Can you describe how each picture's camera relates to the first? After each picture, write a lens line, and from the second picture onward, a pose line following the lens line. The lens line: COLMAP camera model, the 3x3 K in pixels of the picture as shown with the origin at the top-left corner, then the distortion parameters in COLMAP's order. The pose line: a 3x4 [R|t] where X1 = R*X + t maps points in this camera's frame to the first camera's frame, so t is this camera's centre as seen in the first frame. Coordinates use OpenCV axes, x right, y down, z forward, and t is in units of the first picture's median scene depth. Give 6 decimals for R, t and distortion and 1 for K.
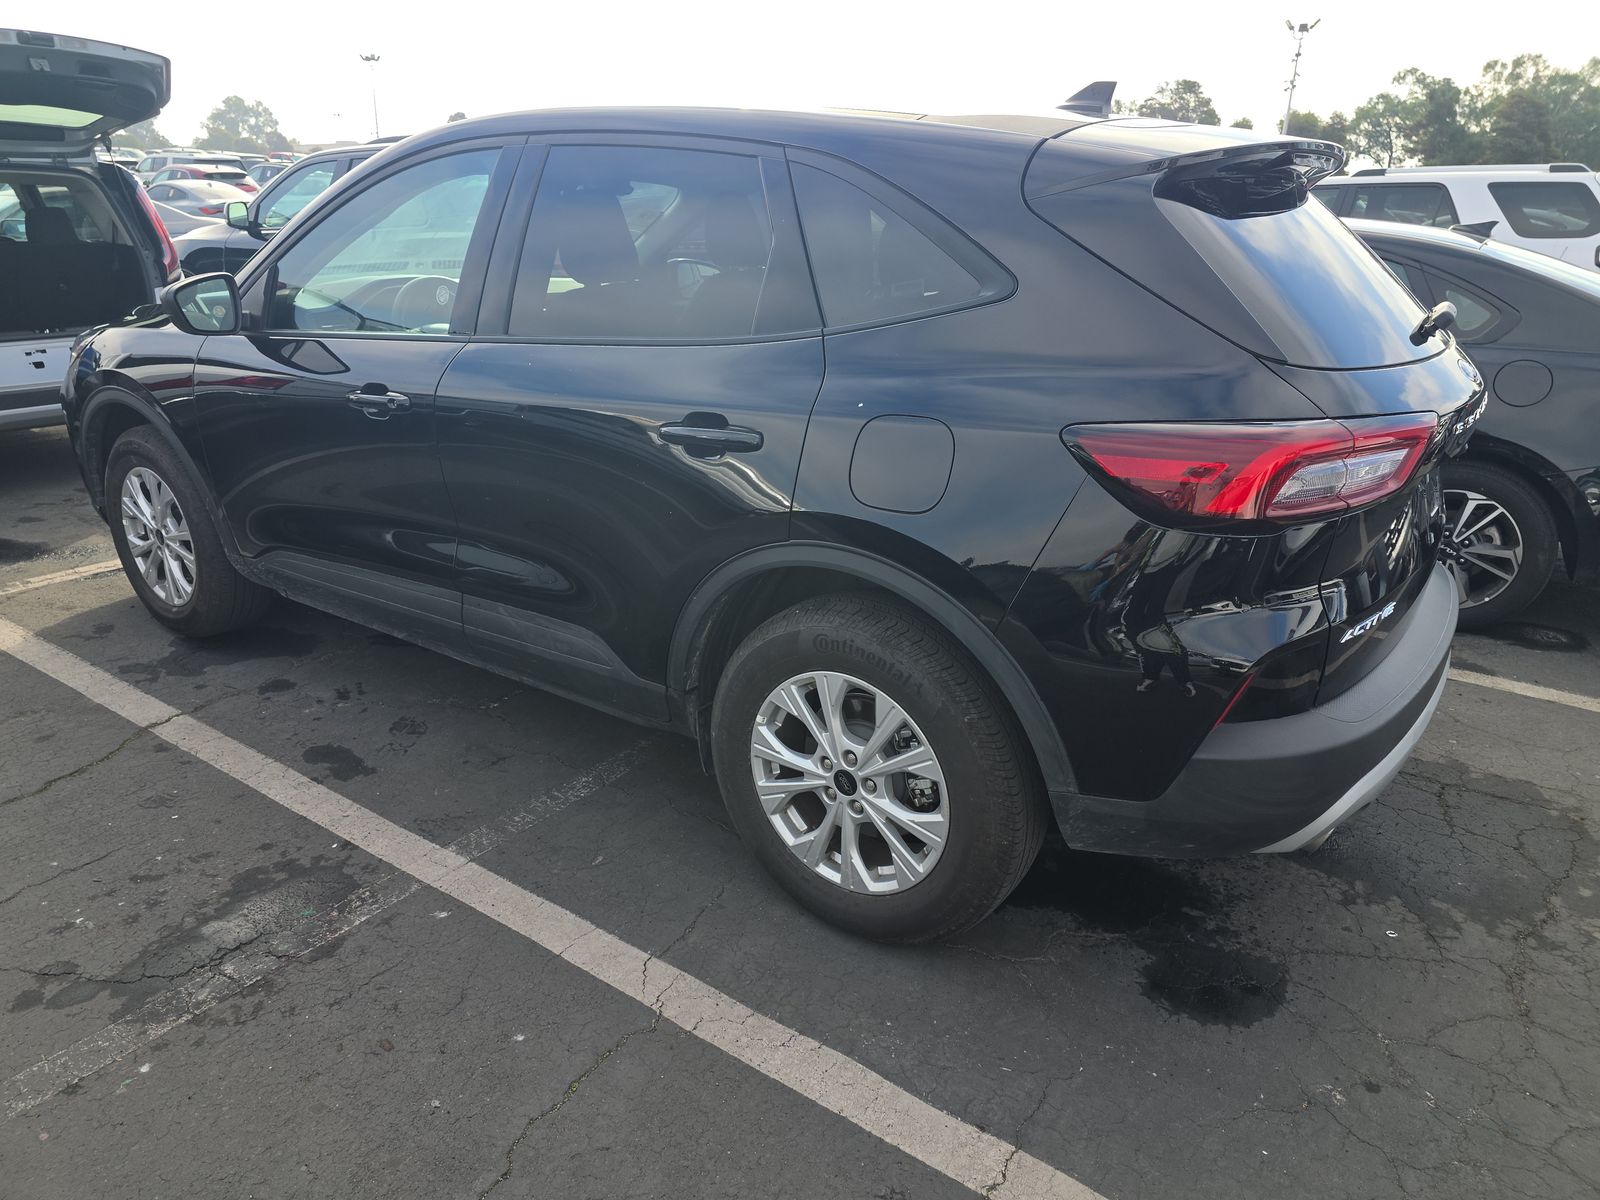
lens RADIAL K [[1069.7, 0, 799.2], [0, 1069.7, 619.2], [0, 0, 1]] dist [0.019204, -0.022520]
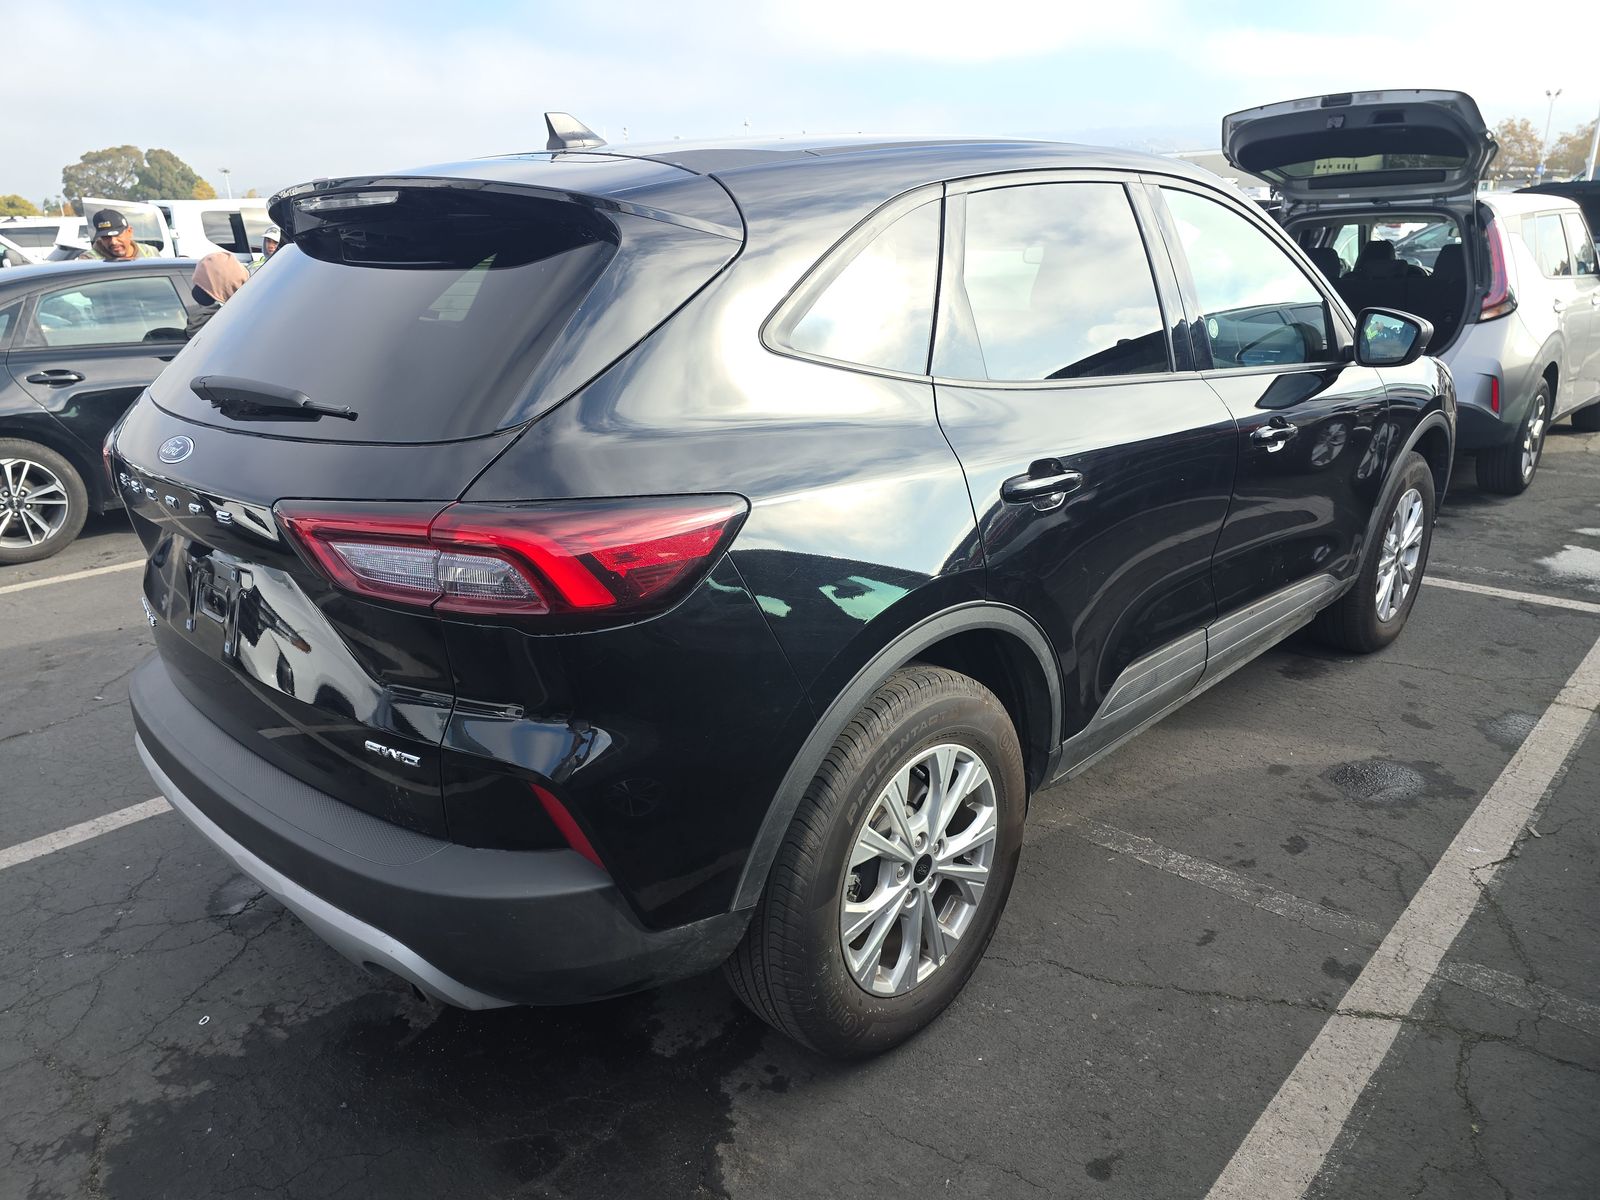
lens RADIAL K [[1069.7, 0, 799.2], [0, 1069.7, 619.2], [0, 0, 1]] dist [0.019204, -0.022520]
pose [[-0.141436, 0.321592, -0.936255, 1.224332], [-0.341614, 0.871811, 0.351063, -0.515916], [0.929137, 0.369491, -0.013445, 1.340878]]
